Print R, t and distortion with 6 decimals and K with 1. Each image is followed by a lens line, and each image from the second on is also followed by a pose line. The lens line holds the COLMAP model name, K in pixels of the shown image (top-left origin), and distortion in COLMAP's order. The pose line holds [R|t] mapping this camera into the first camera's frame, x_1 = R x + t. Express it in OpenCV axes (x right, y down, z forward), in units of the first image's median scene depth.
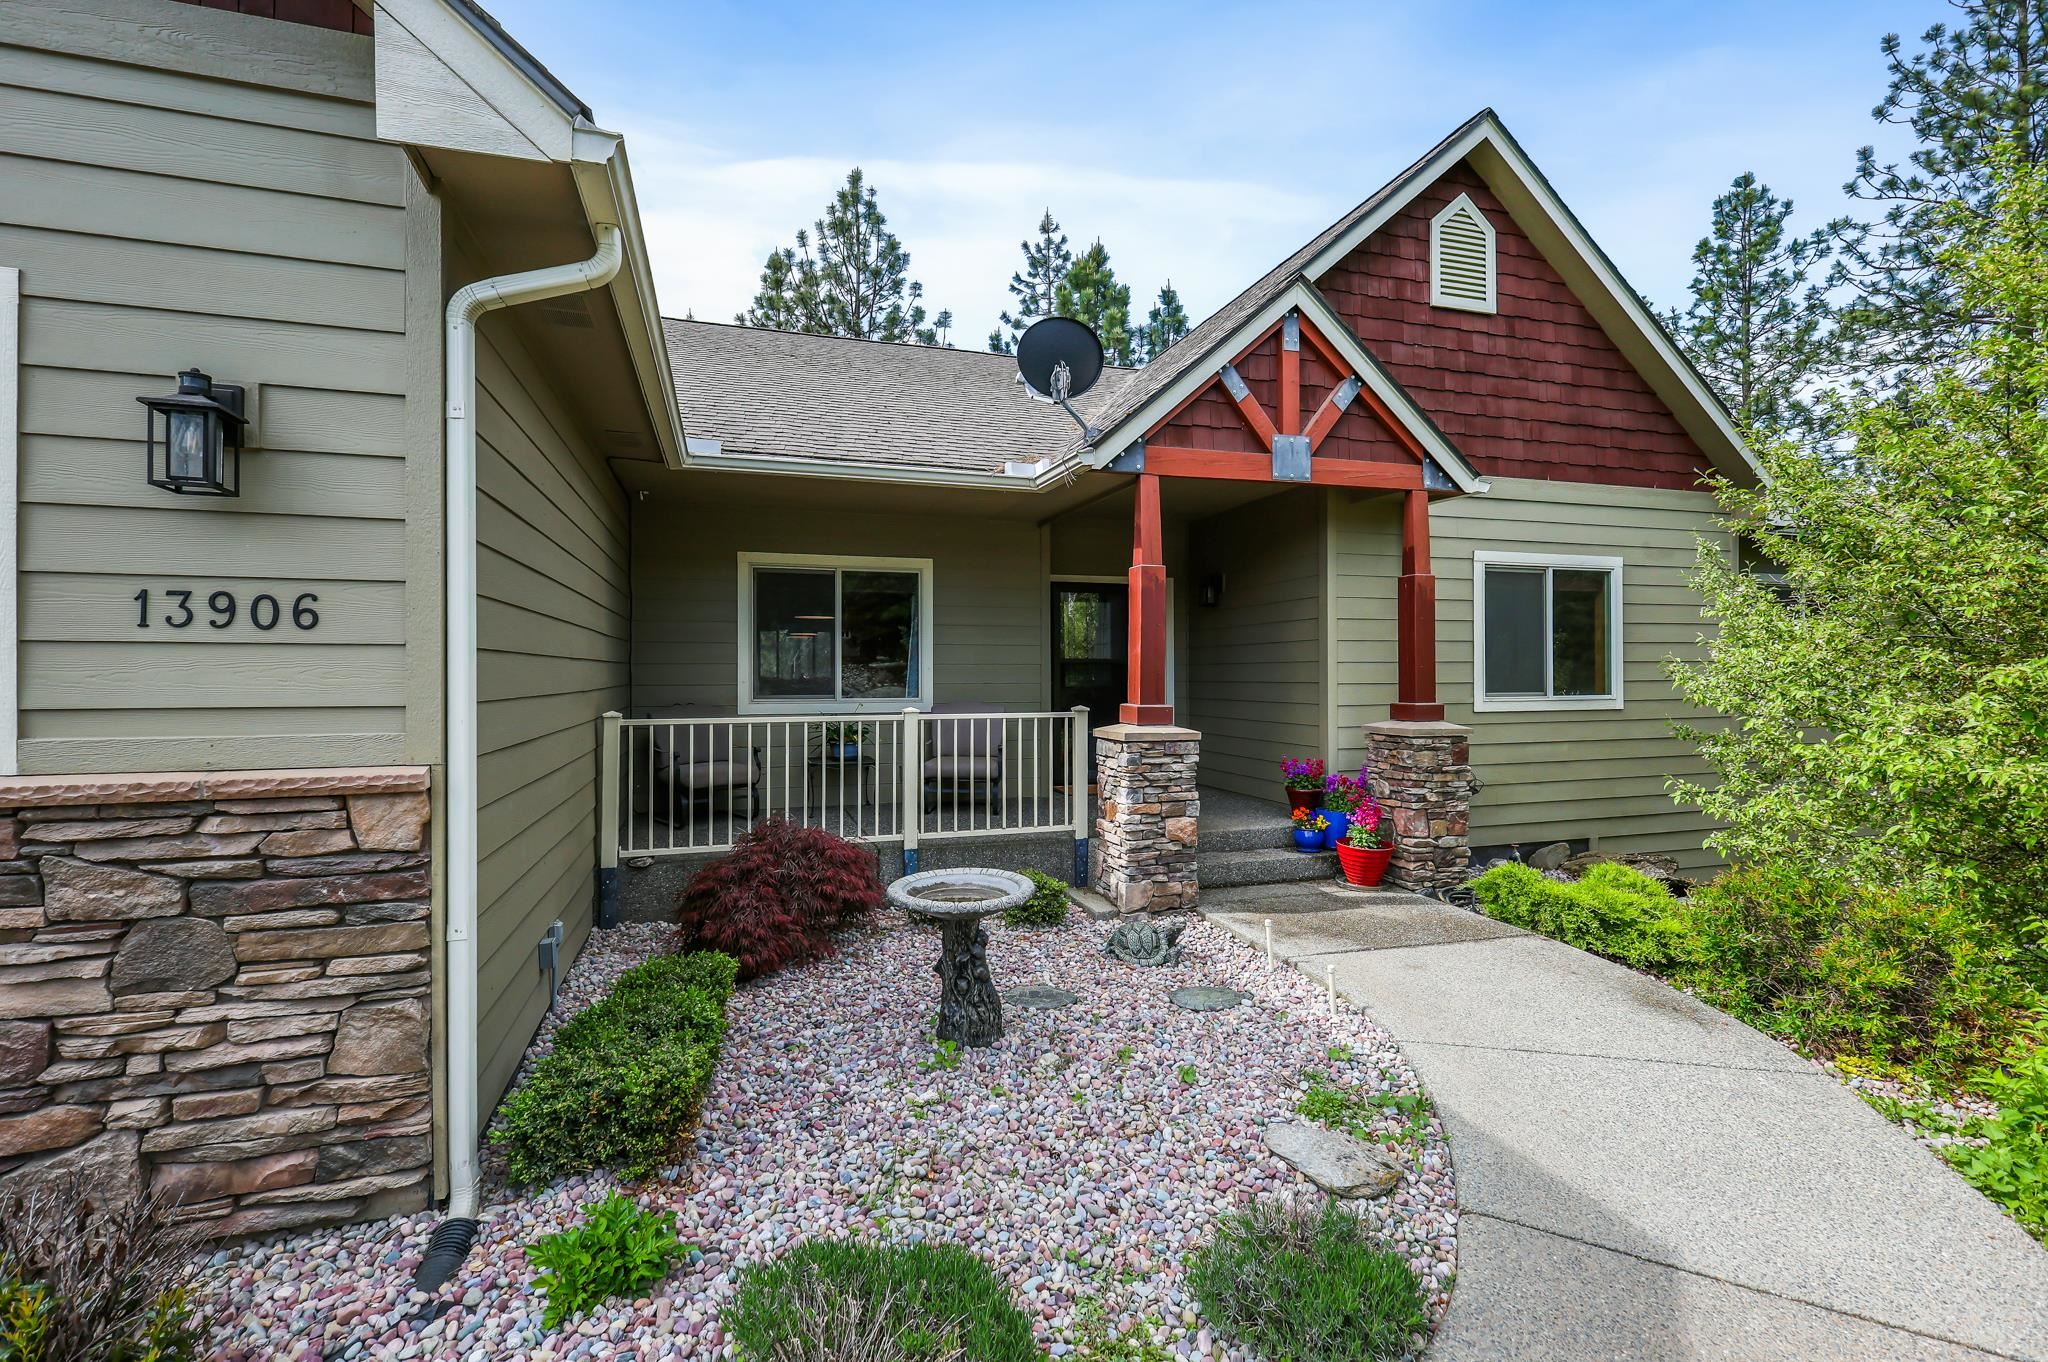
lens RADIAL K [[916.7, 0, 1020.2], [0, 916.7, 675.9], [0, 0, 1]] dist [0.008731, -0.000314]
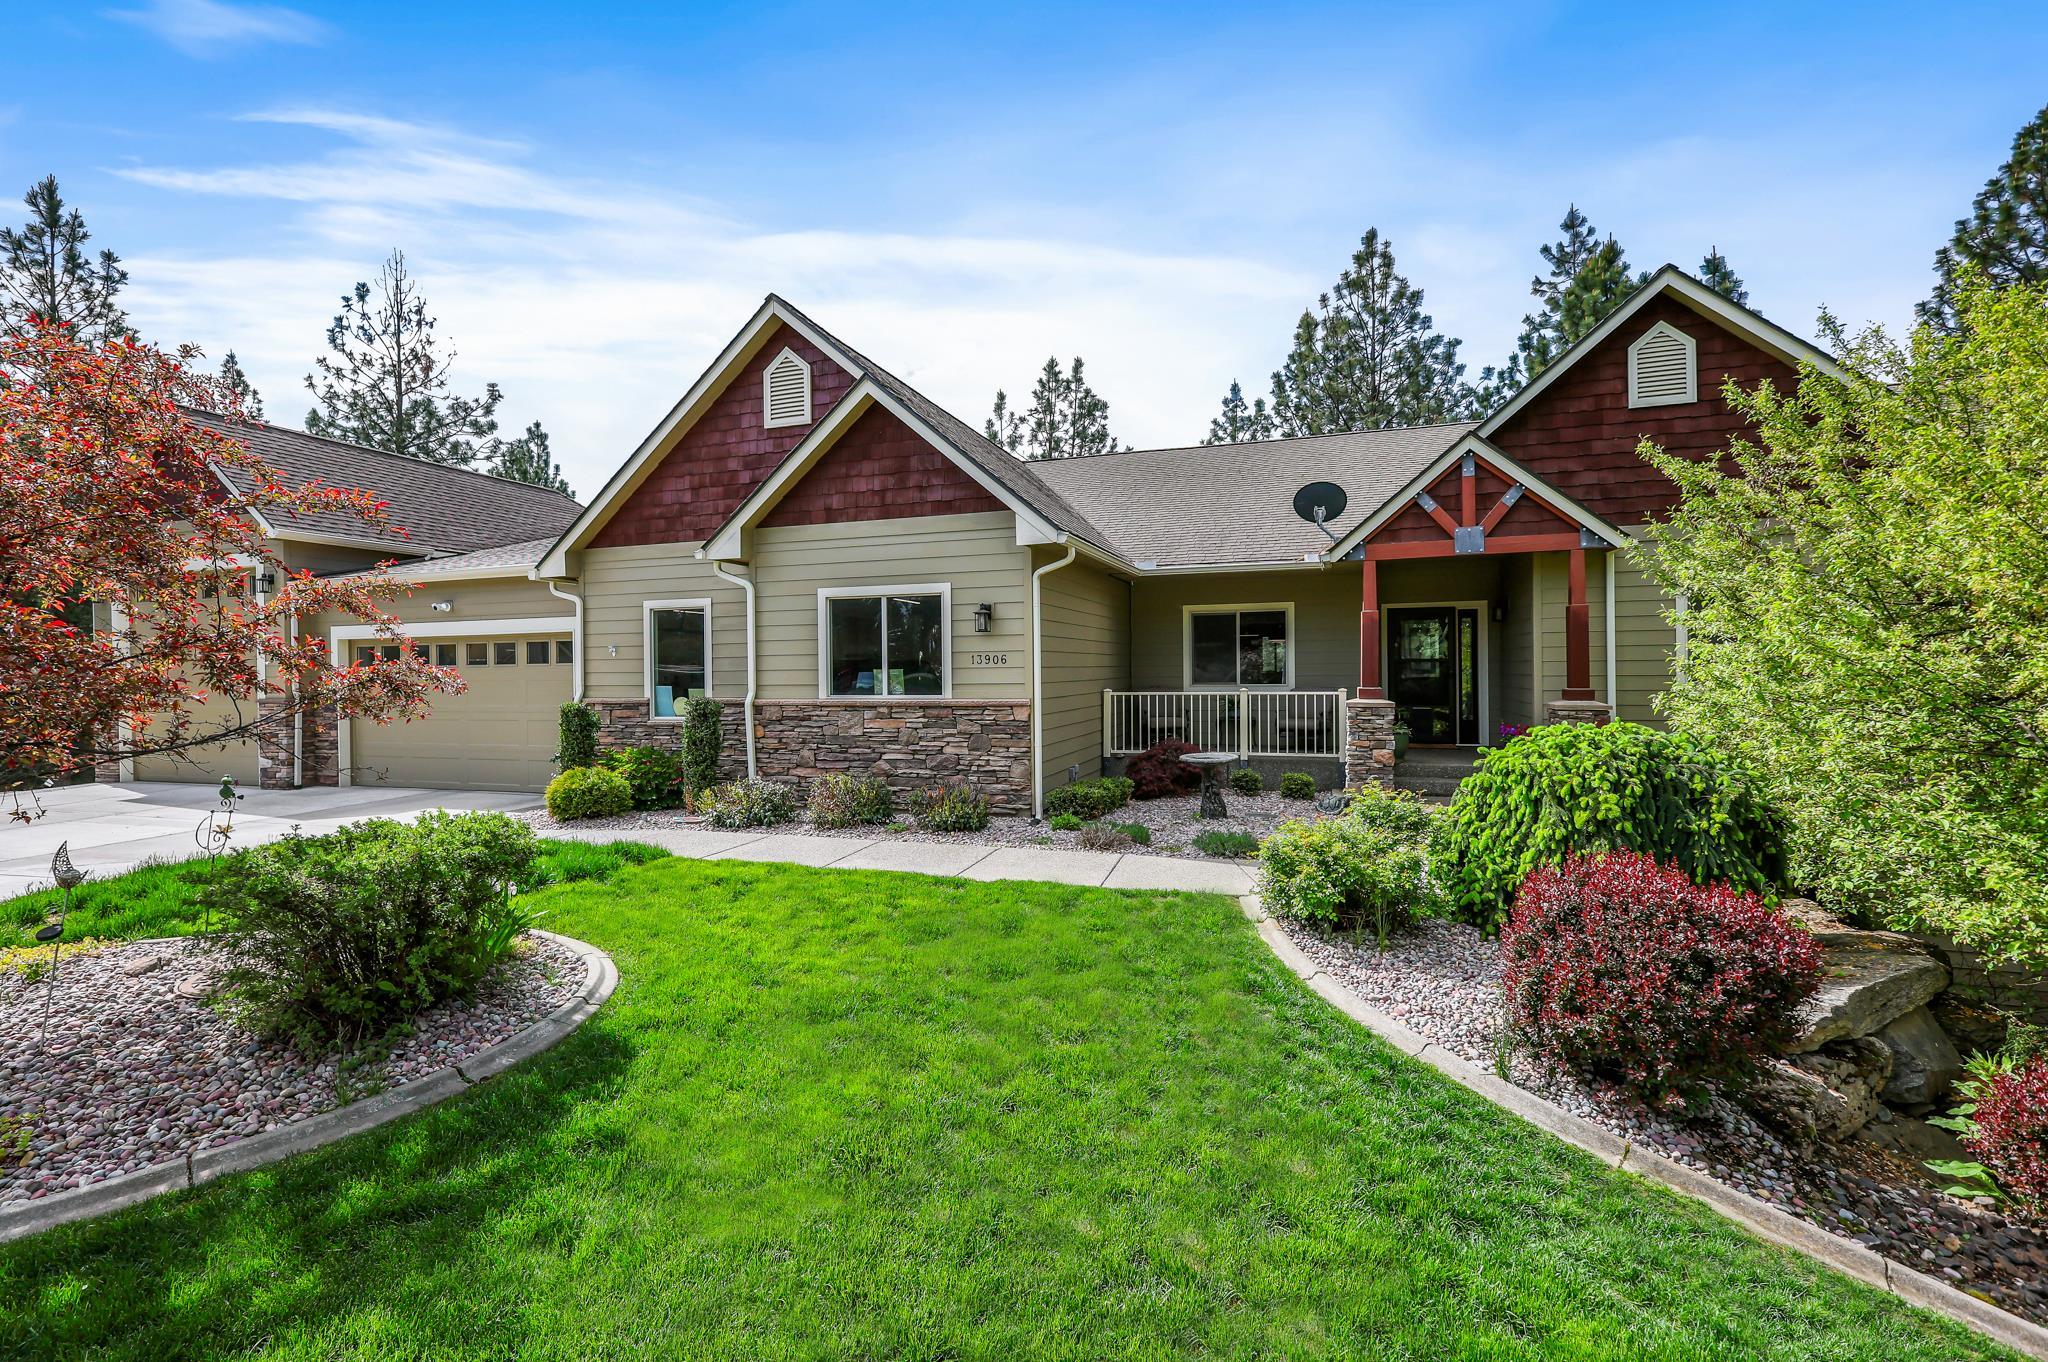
lens RADIAL K [[916.7, 0, 1024.8], [0, 916.7, 675.9], [0, 0, 1]] dist [0.008731, -0.000314]
pose [[0.808284, -0.000983, -0.588792, 0.624423], [0.007577, 0.999933, 0.008732, -0.012341], [0.588744, -0.011520, 0.808237, -0.823155]]
